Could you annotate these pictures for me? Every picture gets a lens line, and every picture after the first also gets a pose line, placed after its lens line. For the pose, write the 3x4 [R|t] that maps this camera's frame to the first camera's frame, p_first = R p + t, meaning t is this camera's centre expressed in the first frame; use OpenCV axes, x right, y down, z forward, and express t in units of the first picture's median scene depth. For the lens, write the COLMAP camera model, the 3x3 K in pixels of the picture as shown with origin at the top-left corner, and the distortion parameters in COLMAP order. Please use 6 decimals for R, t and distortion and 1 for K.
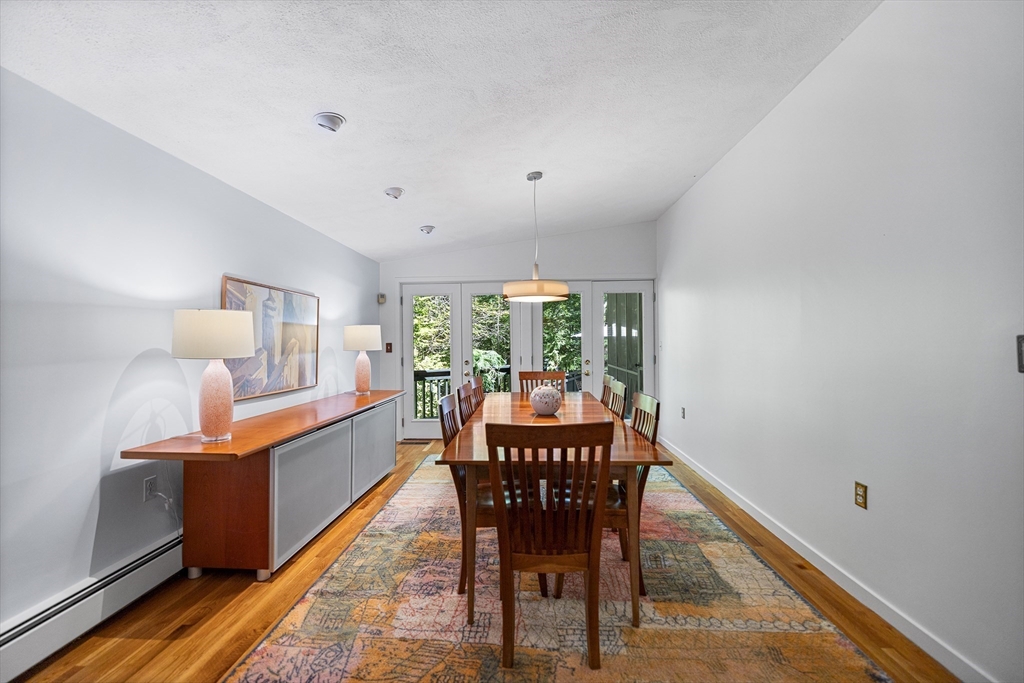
lens RADIAL K [[427.6, 0, 508.8], [0, 427.6, 342.2], [0, 0, 1]] dist [0.000284, 0.000011]
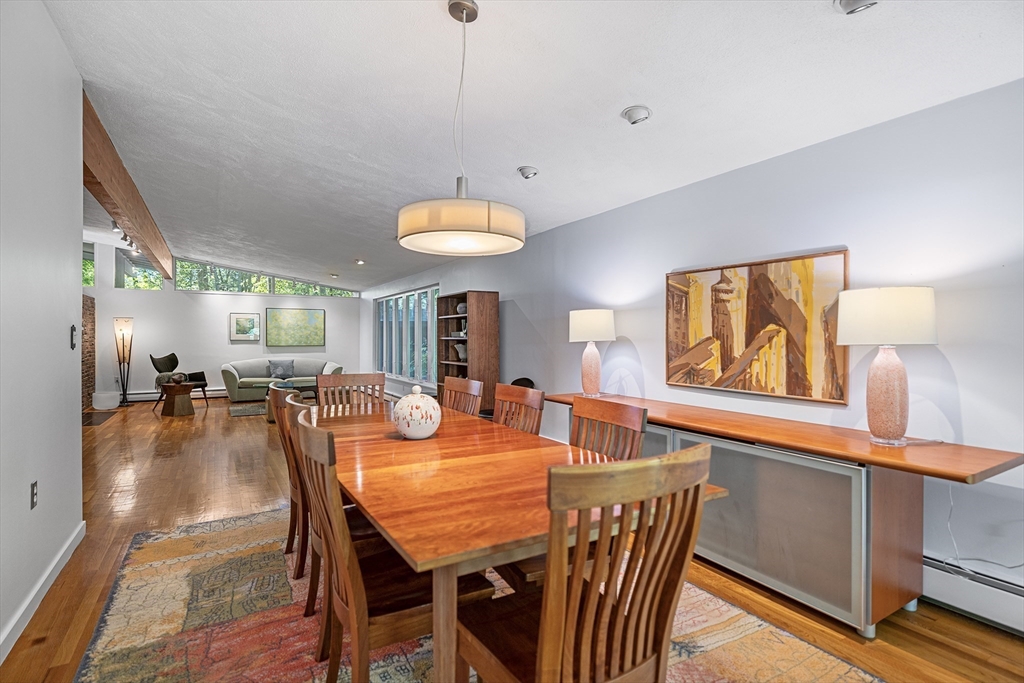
lens RADIAL K [[488.2, 0, 507.3], [0, 488.2, 340.8], [0, 0, 1]] dist [0.000577, 0.000351]
pose [[-0.827603, 0.006729, -0.561273, 0.367154], [0.002461, 0.999962, 0.008359, 0.011661], [0.561308, 0.005537, -0.827589, 1.583867]]
